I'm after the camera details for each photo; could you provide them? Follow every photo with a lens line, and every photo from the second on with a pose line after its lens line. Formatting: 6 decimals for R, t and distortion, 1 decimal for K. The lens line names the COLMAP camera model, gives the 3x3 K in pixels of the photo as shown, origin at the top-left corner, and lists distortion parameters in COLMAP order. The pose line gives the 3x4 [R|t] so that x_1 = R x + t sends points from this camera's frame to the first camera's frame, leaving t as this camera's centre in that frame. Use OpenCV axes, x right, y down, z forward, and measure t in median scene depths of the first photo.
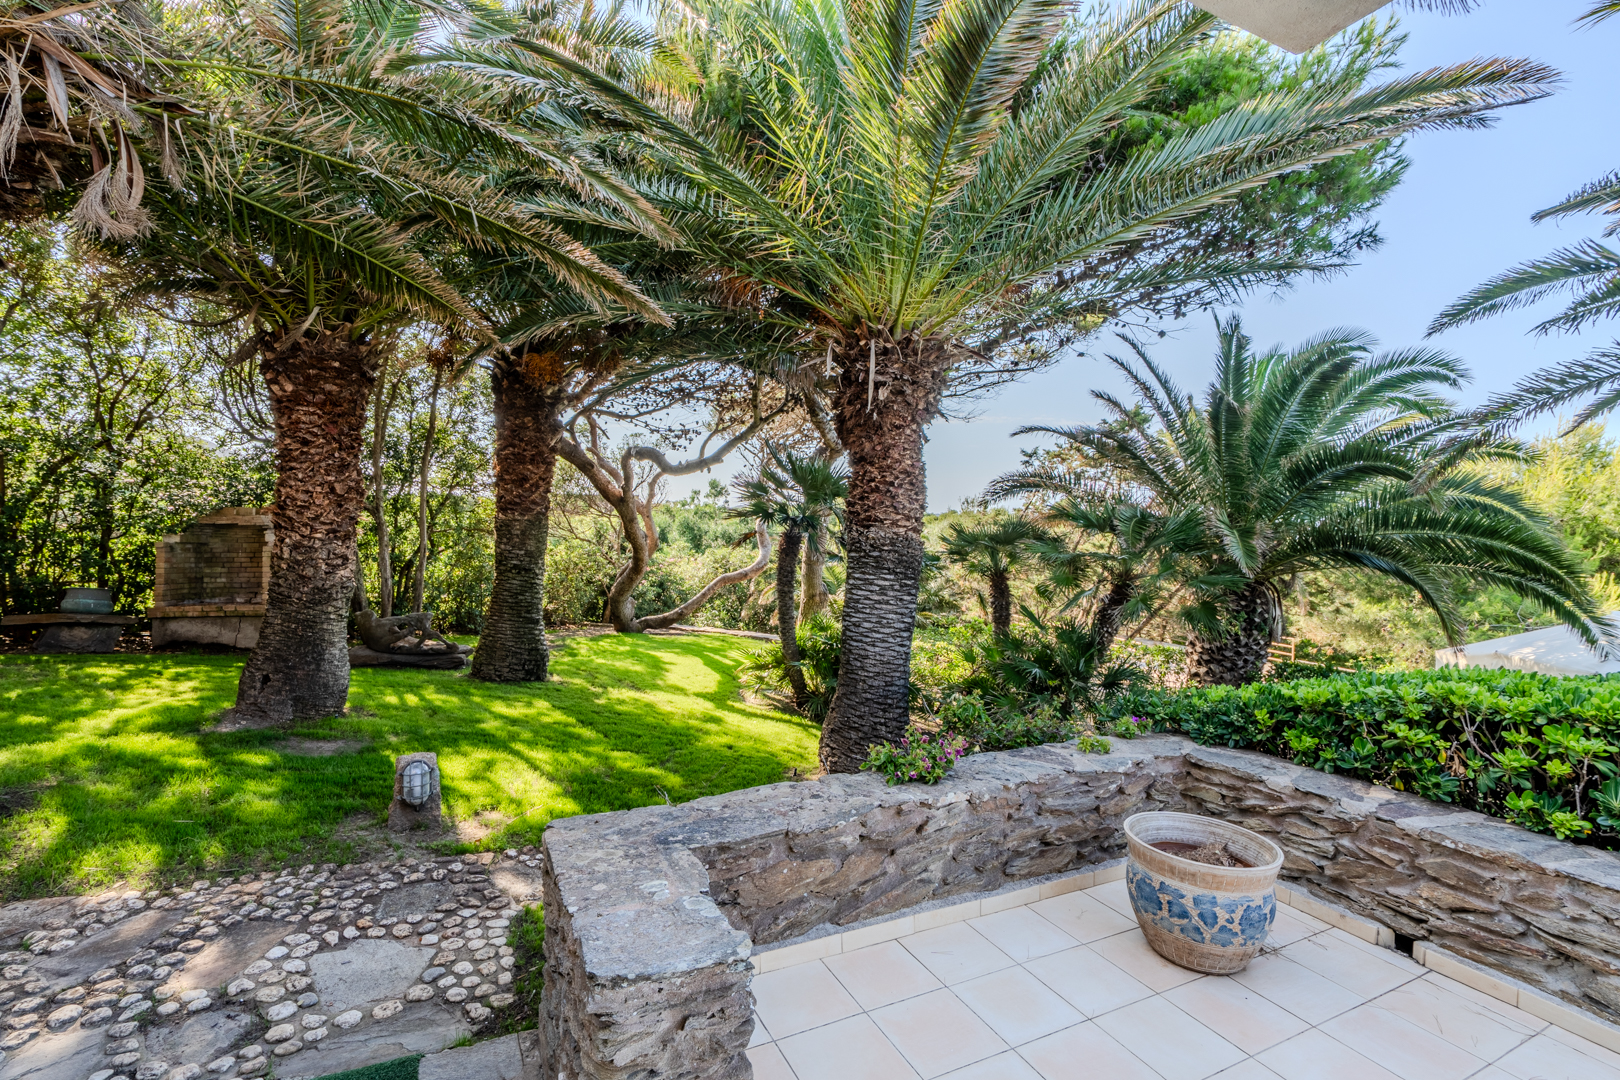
lens RADIAL K [[730.8, 0, 803.6], [0, 730.8, 544.7], [0, 0, 1]] dist [-0.005844, 0.002949]
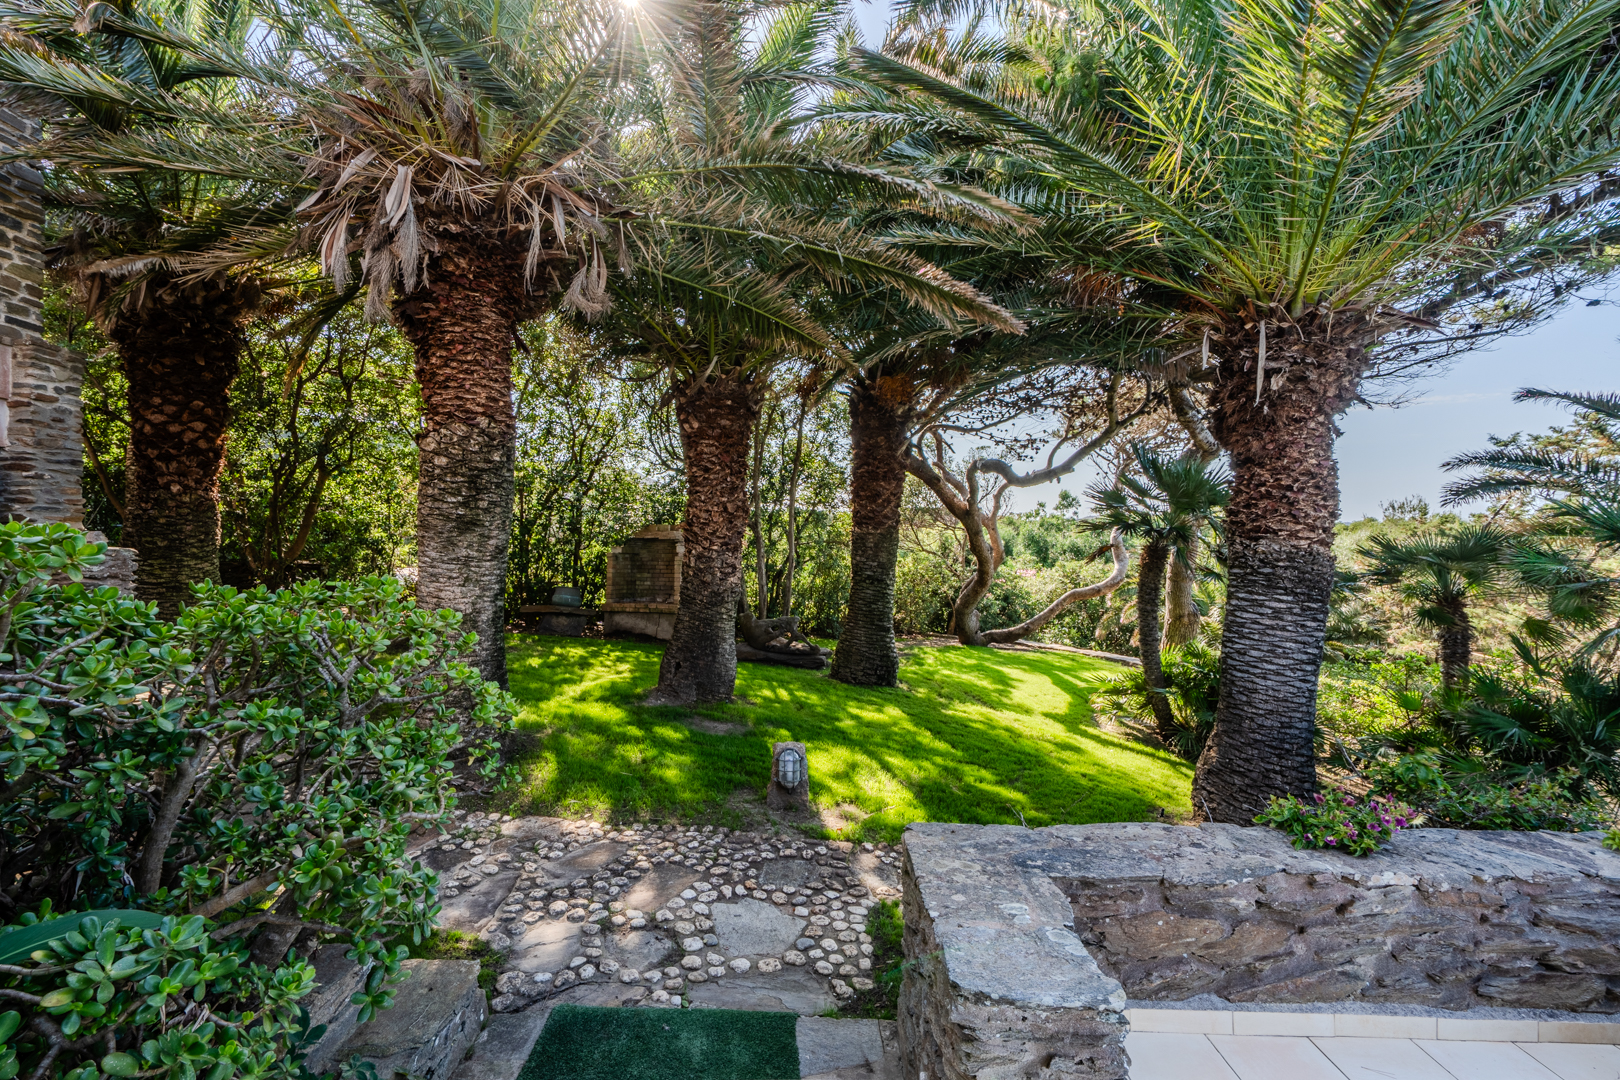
lens RADIAL K [[730.8, 0, 803.1], [0, 730.8, 545.8], [0, 0, 1]] dist [-0.005844, 0.002949]
pose [[0.895458, 0.000943, -0.445144, -0.007275], [-0.008002, 0.999870, -0.013978, -0.000078], [0.445073, 0.016079, 0.895350, -0.001544]]
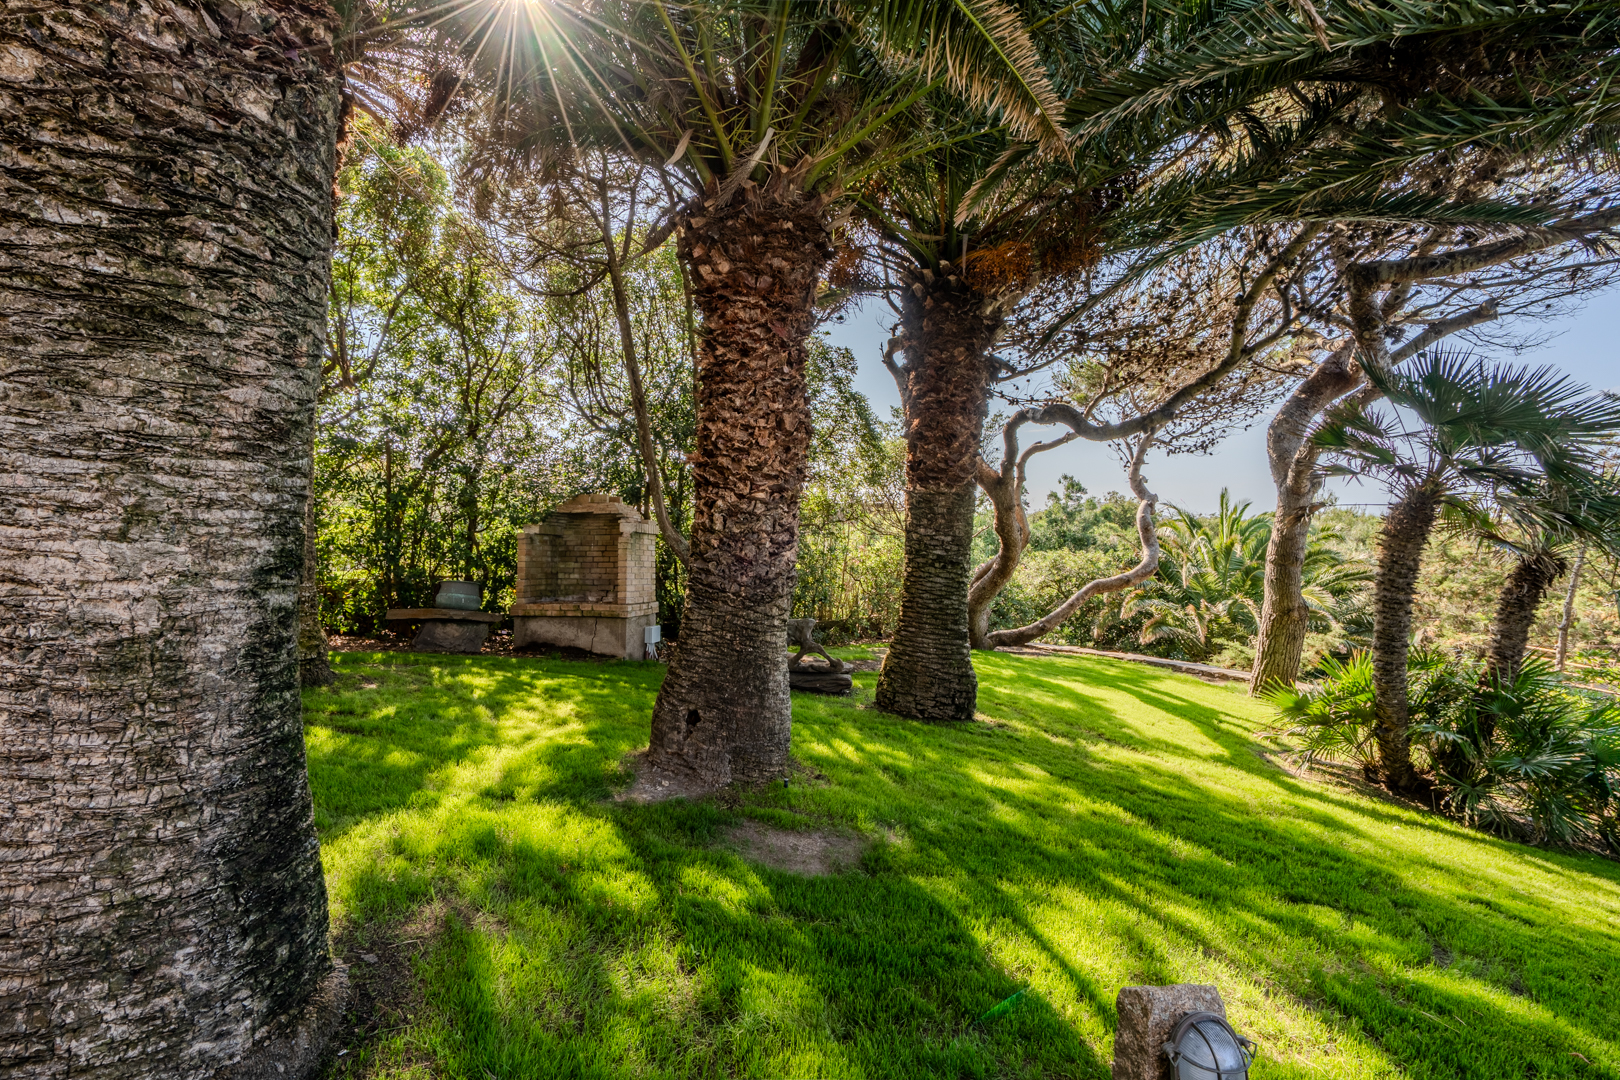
lens RADIAL K [[730.8, 0, 801.6], [0, 730.8, 538.4], [0, 0, 1]] dist [-0.005844, 0.002949]
pose [[0.948022, -0.006125, -0.318146, -0.429567], [-0.001855, 0.999691, -0.024774, 0.041253], [0.318199, 0.024076, 0.947718, 0.406685]]
